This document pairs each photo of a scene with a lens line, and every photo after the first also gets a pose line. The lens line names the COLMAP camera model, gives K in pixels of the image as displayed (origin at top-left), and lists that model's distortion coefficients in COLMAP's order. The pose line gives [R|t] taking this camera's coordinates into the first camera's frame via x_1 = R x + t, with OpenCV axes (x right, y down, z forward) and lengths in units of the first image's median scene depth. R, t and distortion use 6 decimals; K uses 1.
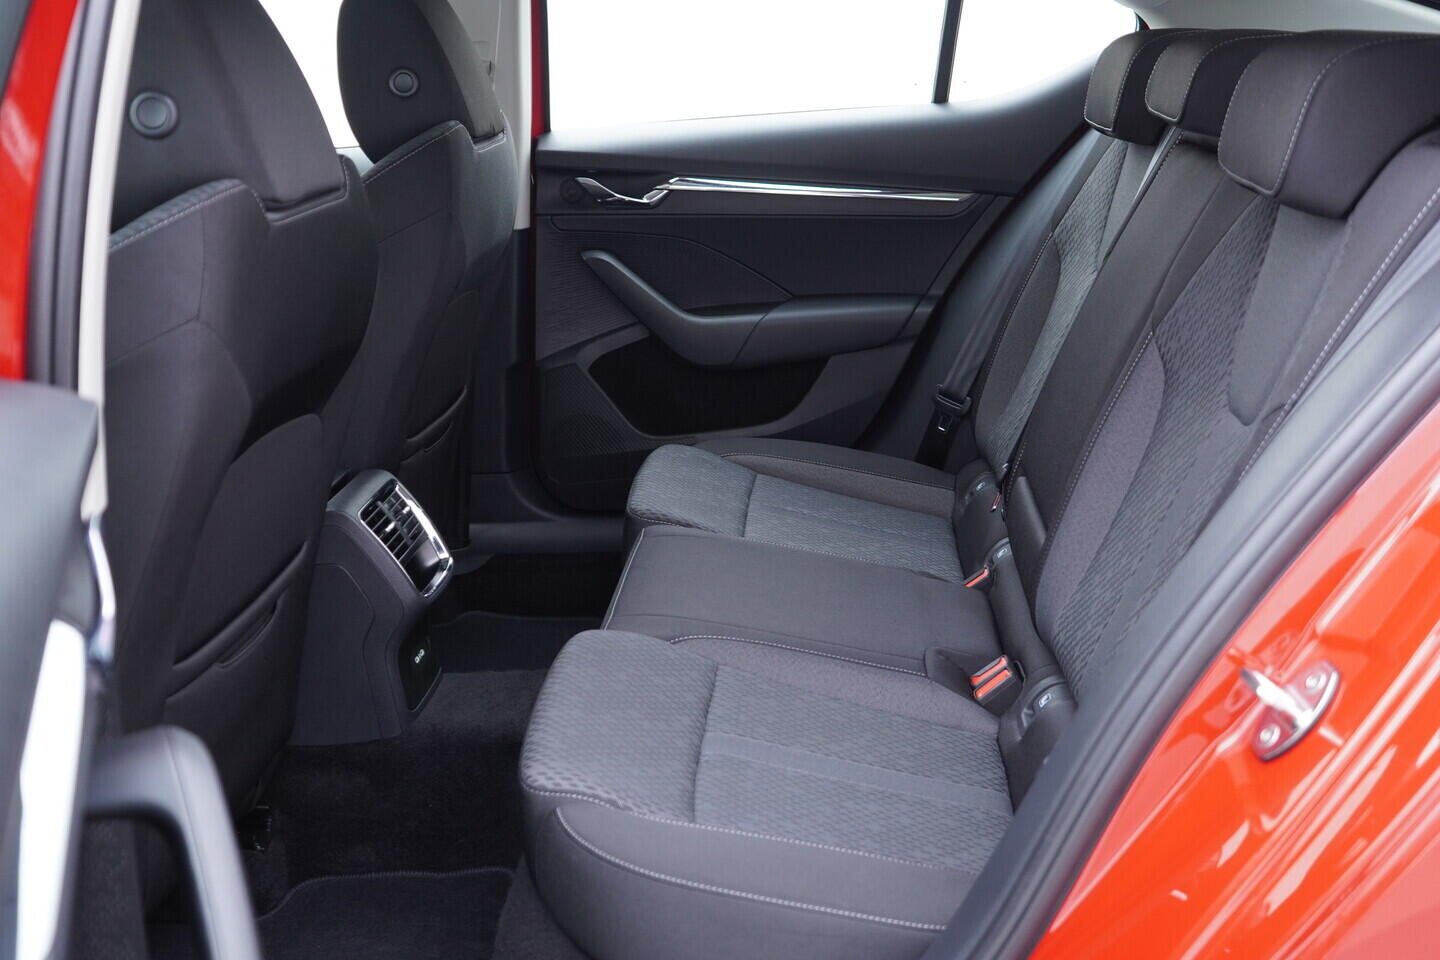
lens RADIAL K [[1425.1, 0, 720.0], [0, 1425.1, 480.0], [0, 0, 1]] dist [0.000280, 0.019507]
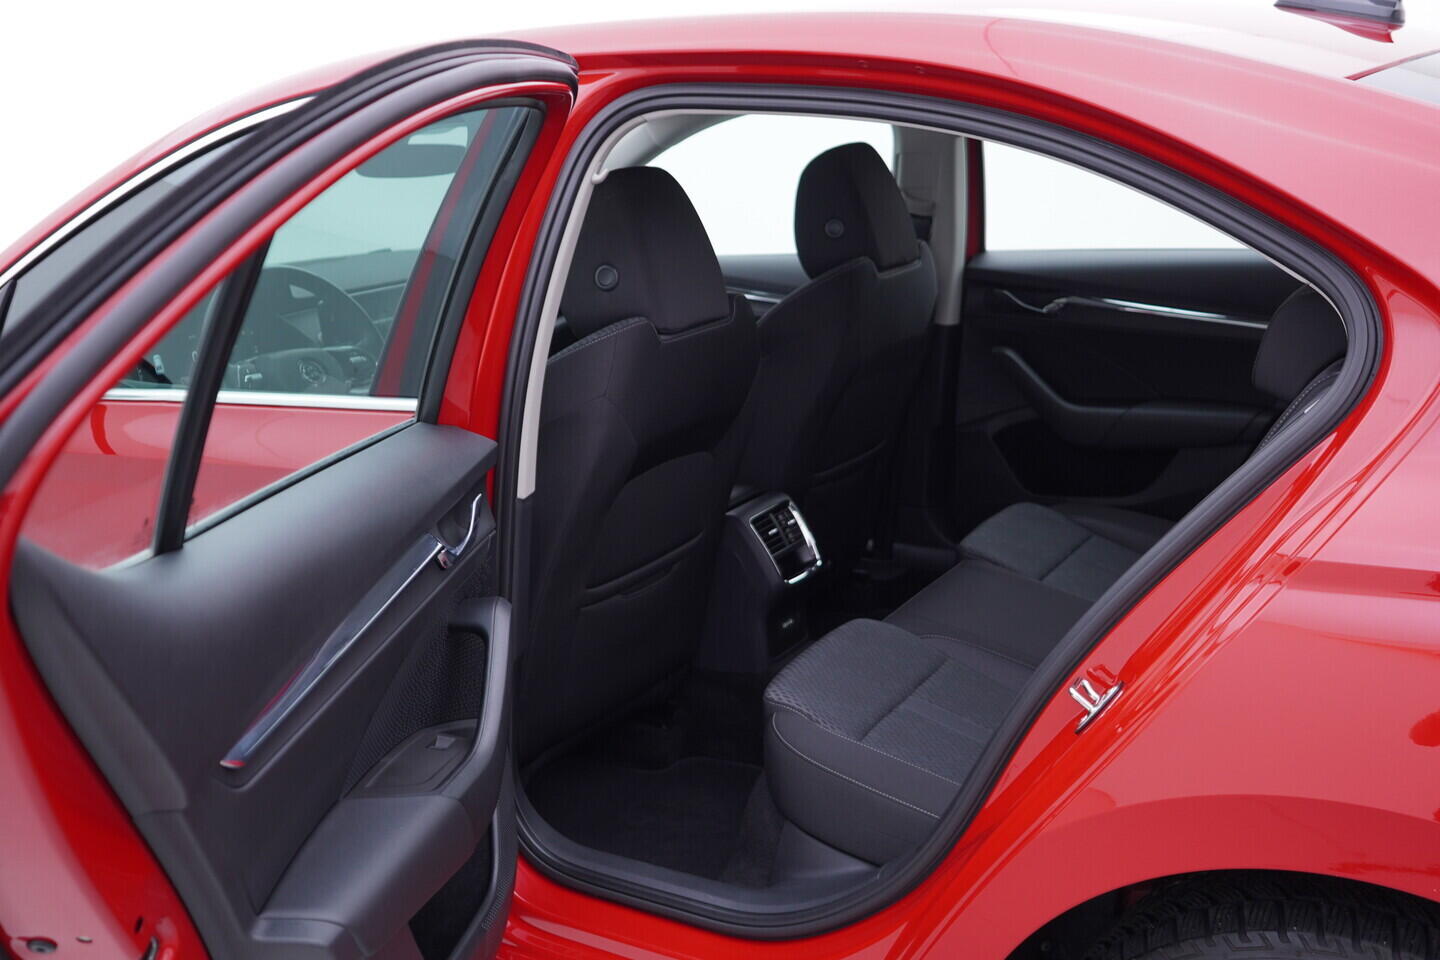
lens RADIAL K [[1425.1, 0, 720.0], [0, 1425.1, 480.0], [0, 0, 1]] dist [0.000280, 0.019507]
pose [[0.886253, 0.124665, -0.446110, 0.357334], [-0.133547, 0.990974, 0.011619, -0.028619], [0.443532, 0.049280, 0.894902, -0.336076]]
